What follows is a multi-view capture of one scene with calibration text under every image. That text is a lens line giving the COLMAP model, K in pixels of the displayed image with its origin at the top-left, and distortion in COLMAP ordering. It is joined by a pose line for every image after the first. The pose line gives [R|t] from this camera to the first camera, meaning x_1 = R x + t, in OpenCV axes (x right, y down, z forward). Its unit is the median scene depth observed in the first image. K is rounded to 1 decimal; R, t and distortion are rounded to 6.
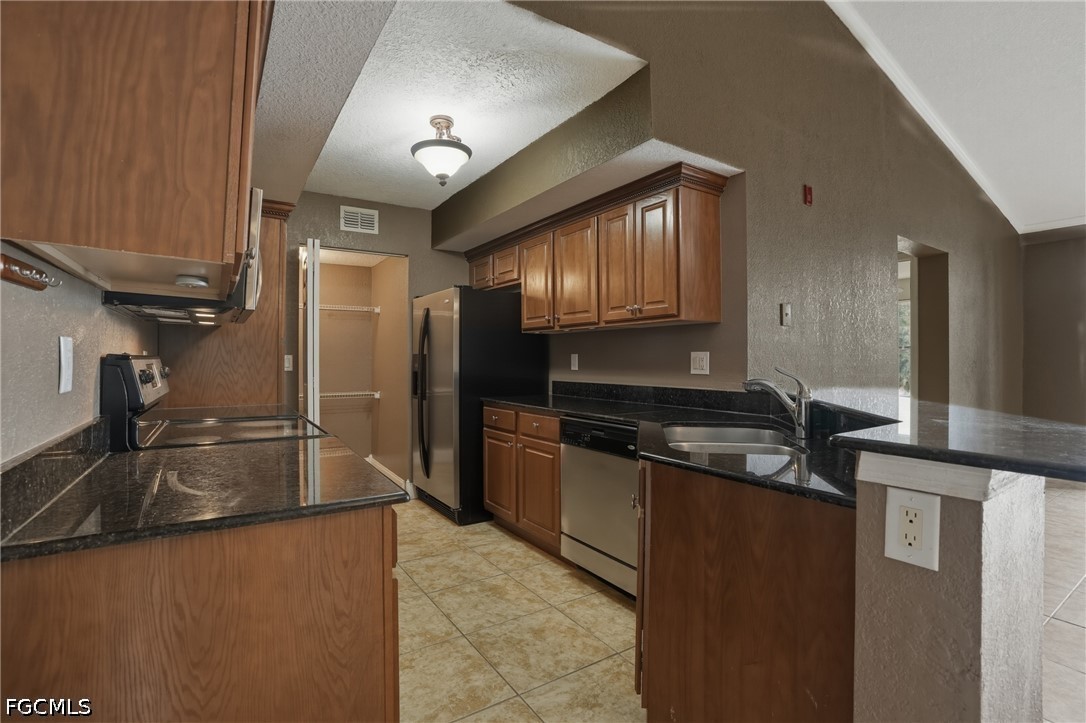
lens RADIAL K [[504.7, 0, 547.5], [0, 504.7, 359.3], [0, 0, 1]] dist [-0.069669, 0.024337]
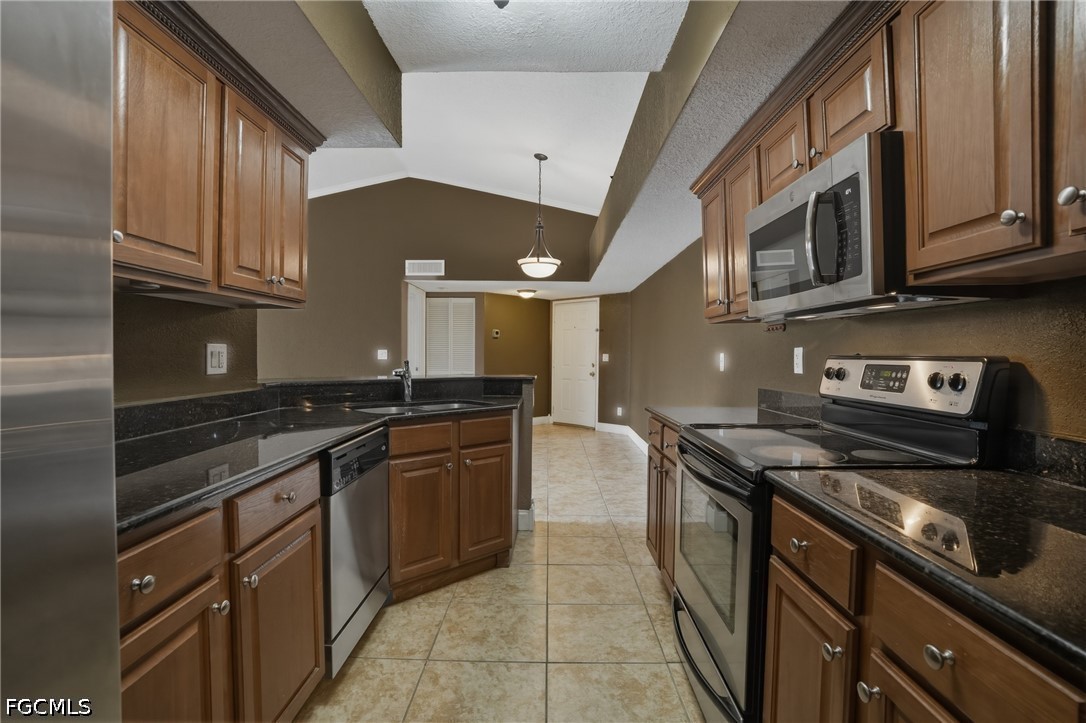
lens RADIAL K [[504.7, 0, 547.5], [0, 504.7, 359.3], [0, 0, 1]] dist [-0.069669, 0.024337]
pose [[-0.830493, -0.009890, 0.556941, -0.487245], [-0.004756, 0.999932, 0.010666, -0.001349], [-0.557008, 0.006209, -0.830484, 1.276176]]
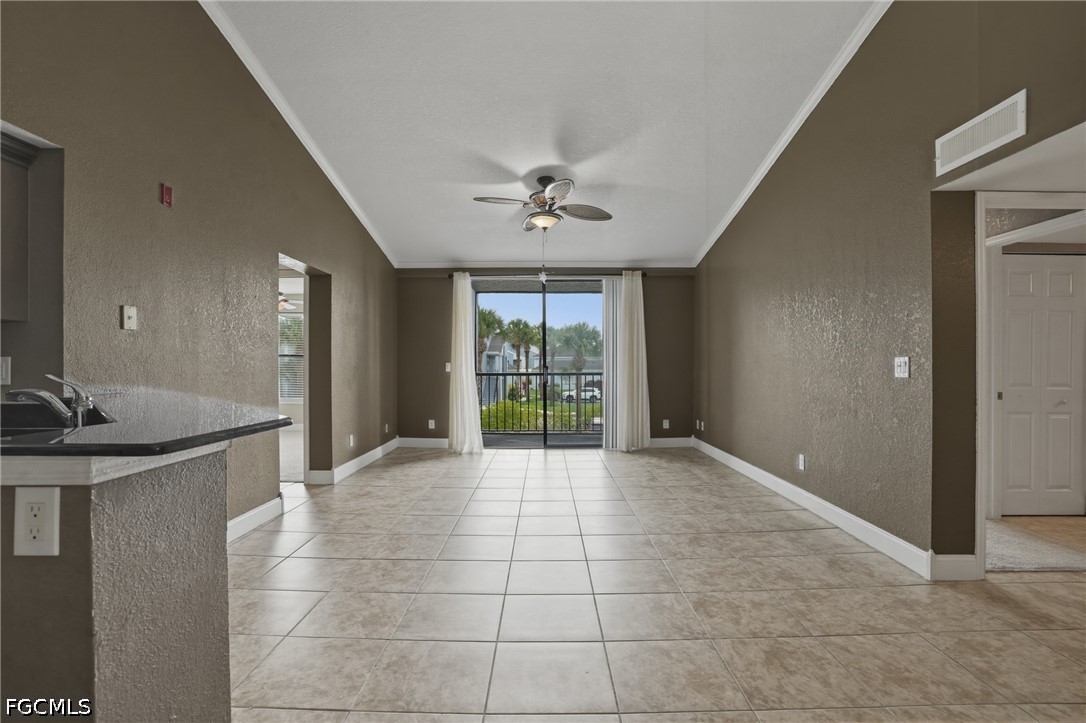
lens RADIAL K [[508.8, 0, 543.9], [0, 508.8, 365.2], [0, 0, 1]] dist [-0.068940, 0.026190]
pose [[0.552958, -0.003106, 0.833204, 0.137220], [0.004933, 0.999988, 0.000454, 0.002593], [-0.833195, 0.003860, 0.552966, -0.148069]]
